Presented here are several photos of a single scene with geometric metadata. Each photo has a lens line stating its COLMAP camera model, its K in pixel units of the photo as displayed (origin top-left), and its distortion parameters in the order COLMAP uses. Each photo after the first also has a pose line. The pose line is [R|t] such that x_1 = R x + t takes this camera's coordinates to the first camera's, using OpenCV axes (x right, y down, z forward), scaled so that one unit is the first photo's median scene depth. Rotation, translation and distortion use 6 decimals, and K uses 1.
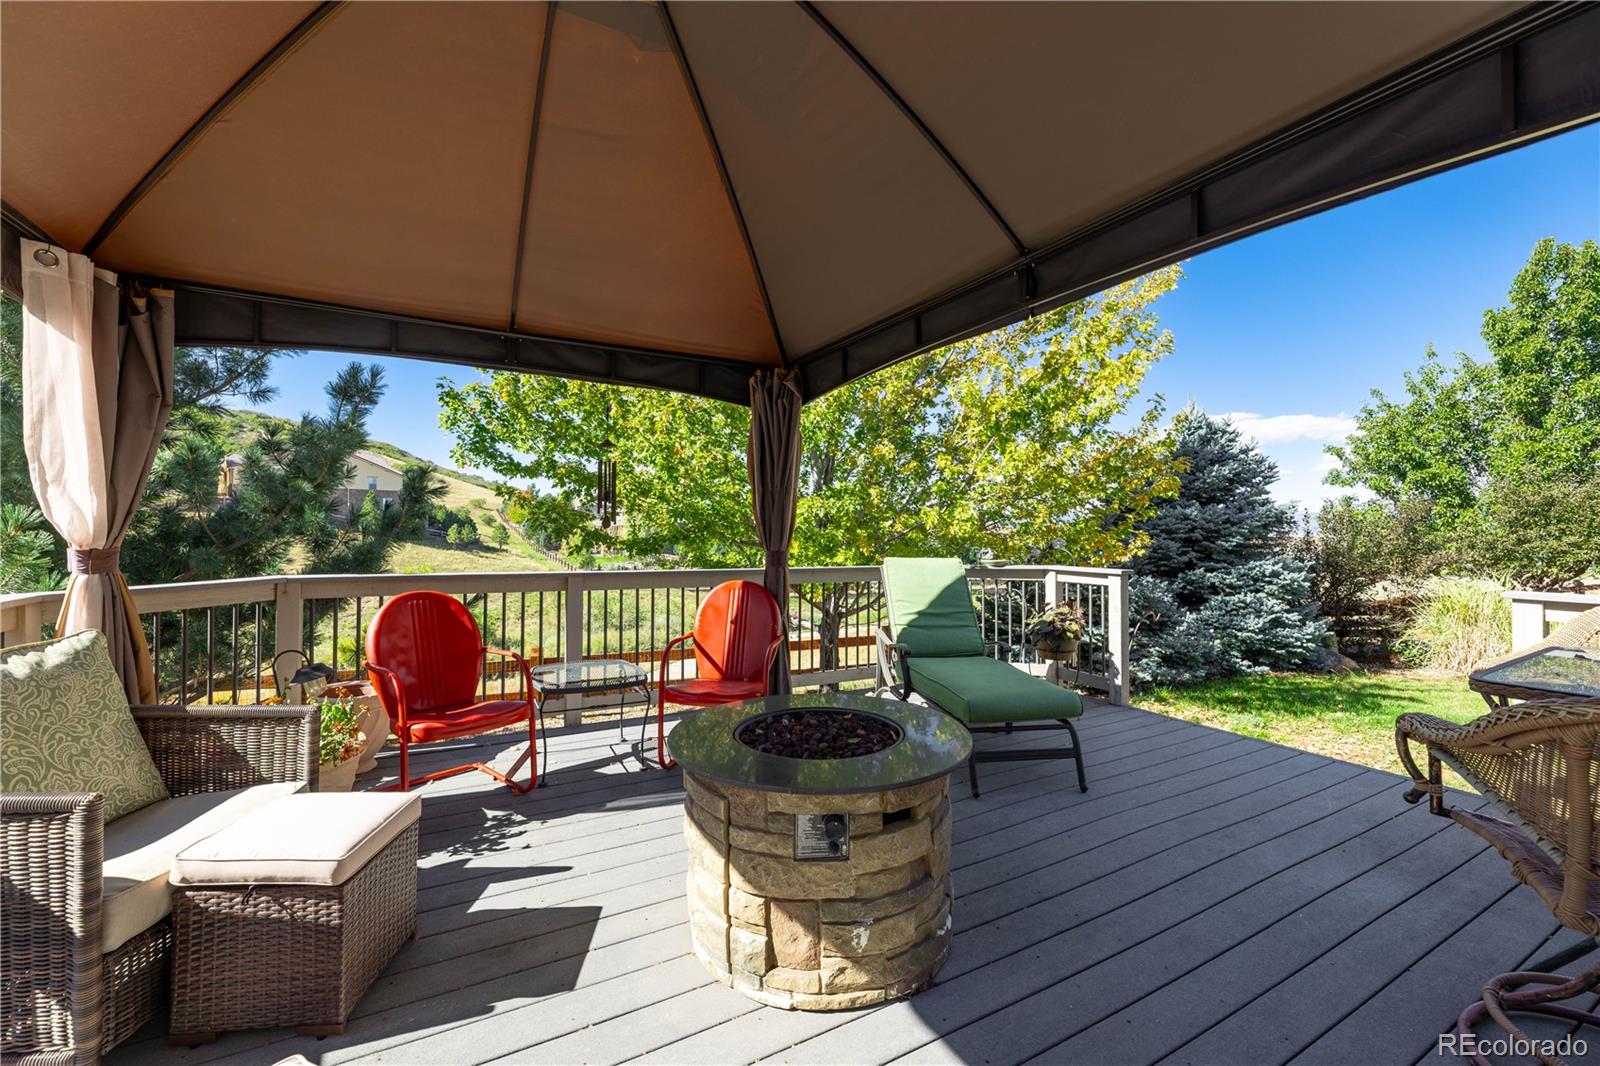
lens RADIAL K [[649.6, 0, 798.8], [0, 649.6, 527.6], [0, 0, 1]] dist [-0.000870, -0.000159]
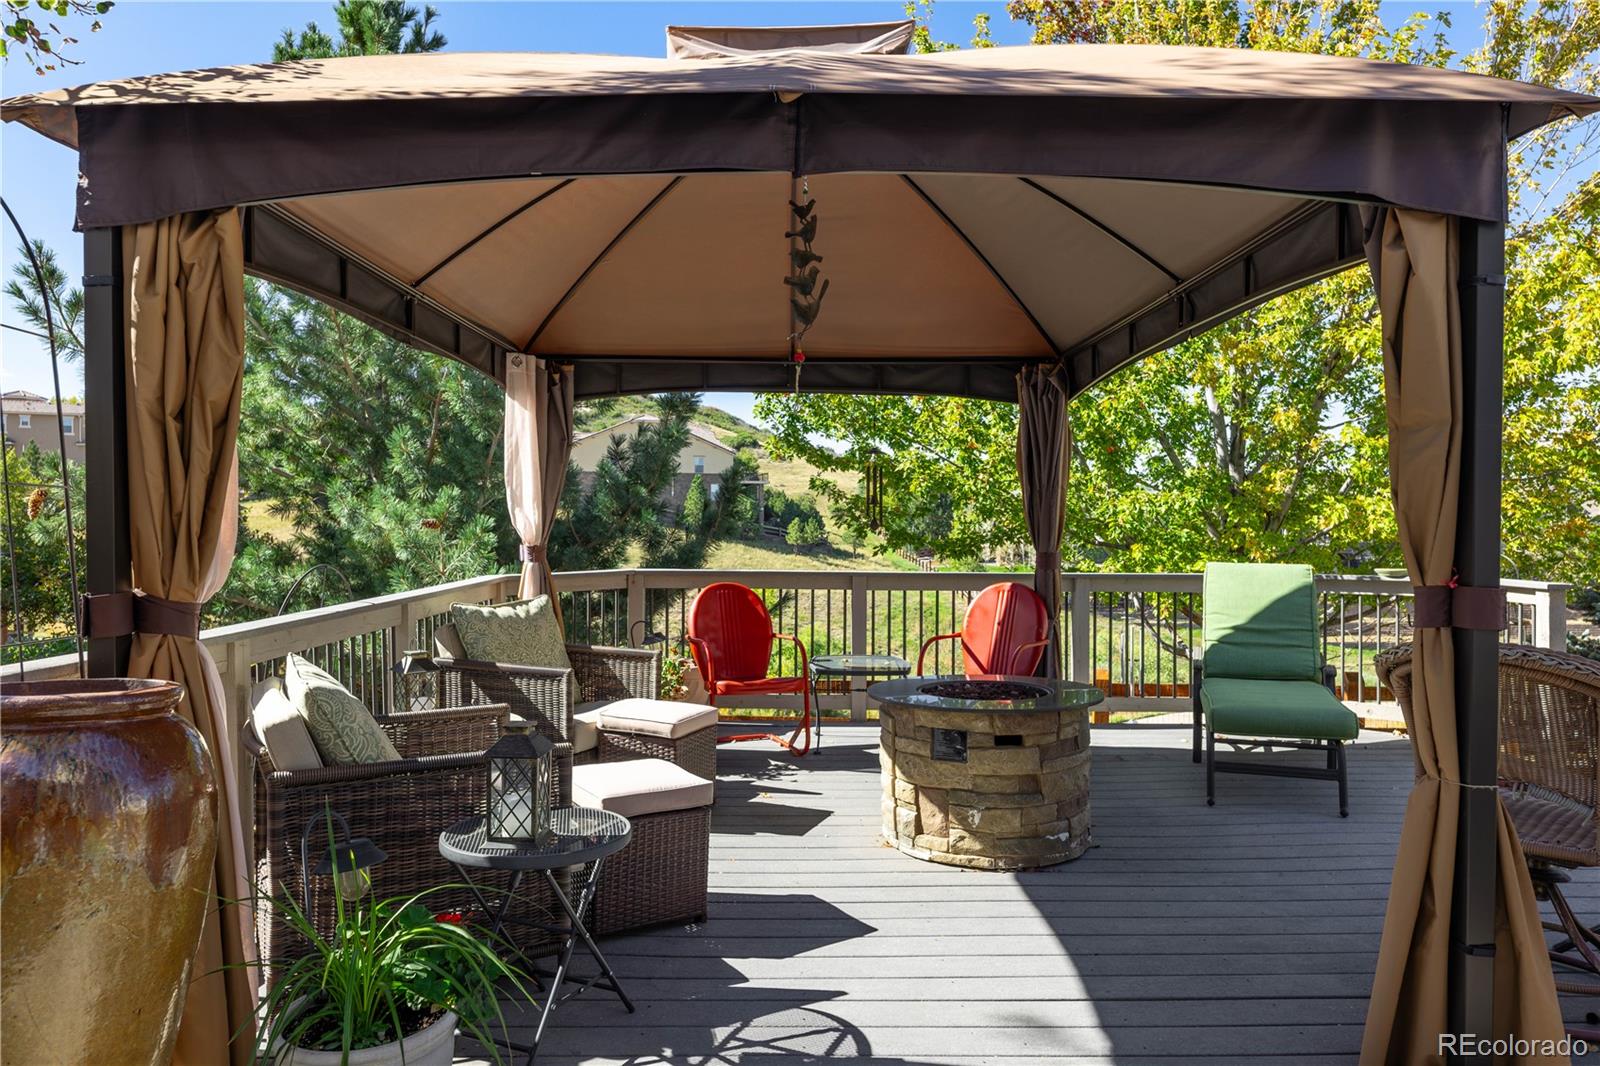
lens RADIAL K [[1050.9, 0, 800.0], [0, 1050.9, 533.0], [0, 0, 1]] dist [0.001009, 0.000455]
pose [[0.884432, -0.000409, -0.466670, 0.503731], [0.005691, 0.999935, 0.009909, -0.013803], [0.466635, -0.011419, 0.884376, -0.738741]]
